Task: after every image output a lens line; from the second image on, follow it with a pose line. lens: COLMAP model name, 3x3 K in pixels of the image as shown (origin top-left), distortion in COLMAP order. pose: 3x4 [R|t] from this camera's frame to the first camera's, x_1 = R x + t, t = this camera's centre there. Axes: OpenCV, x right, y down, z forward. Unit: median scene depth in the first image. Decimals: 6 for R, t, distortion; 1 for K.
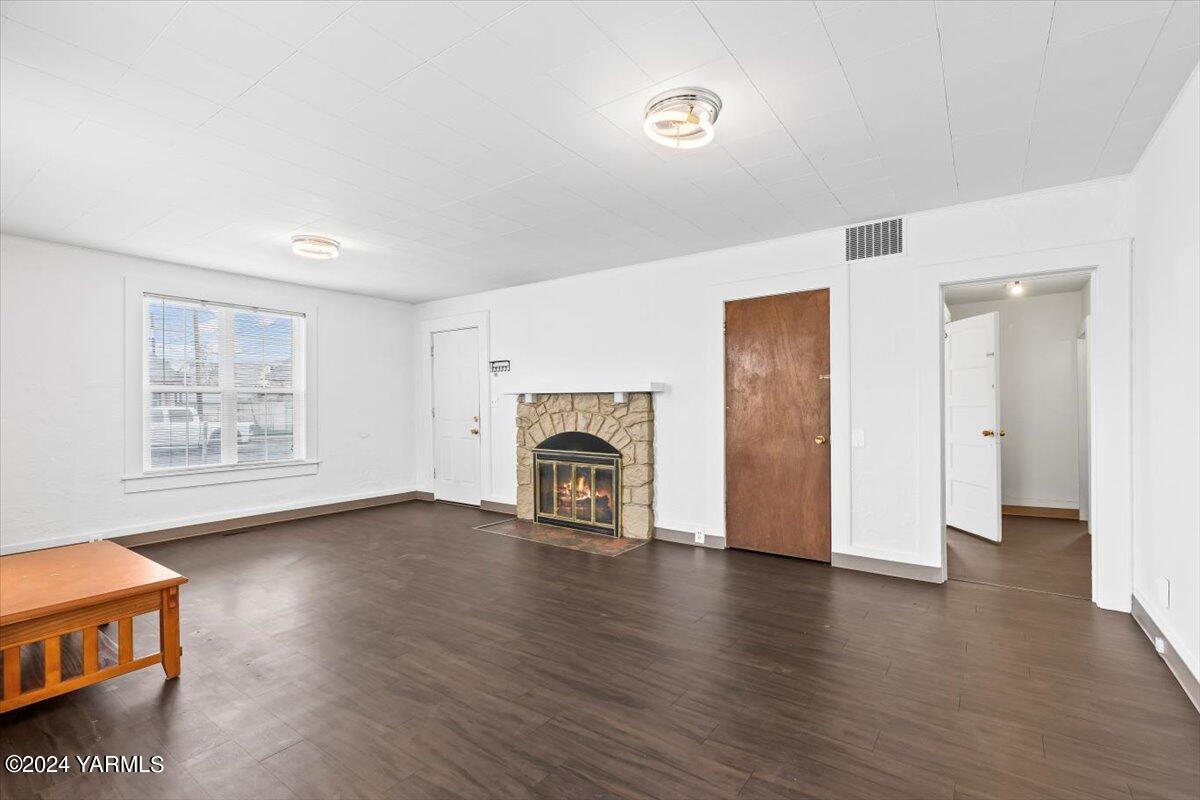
lens RADIAL K [[537.9, 0, 604.7], [0, 537.9, 402.6], [0, 0, 1]] dist [-0.000329, -0.000039]
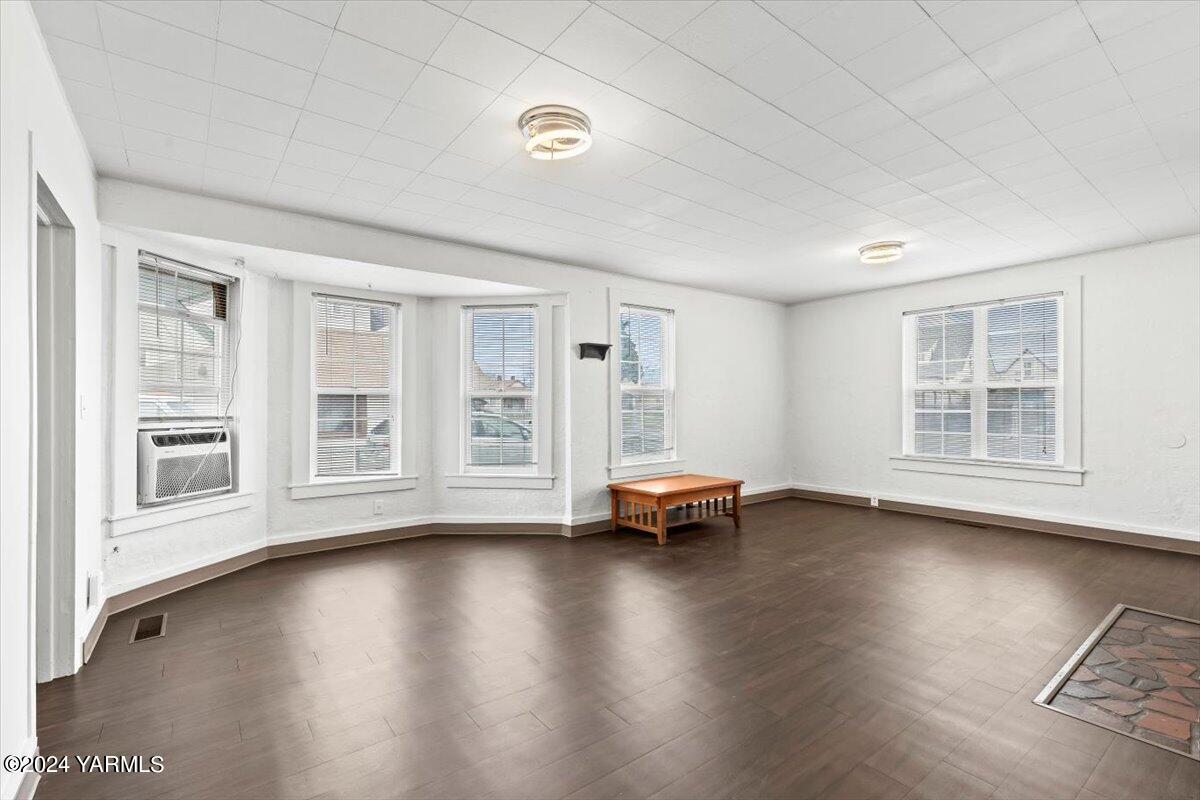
lens RADIAL K [[537.9, 0, 604.7], [0, 537.9, 402.6], [0, 0, 1]] dist [-0.000329, -0.000039]
pose [[-0.280916, 0.001896, -0.959730, 0.534245], [0.008154, 0.999967, -0.000412, 0.003755], [0.959698, -0.007941, -0.280922, 0.676868]]
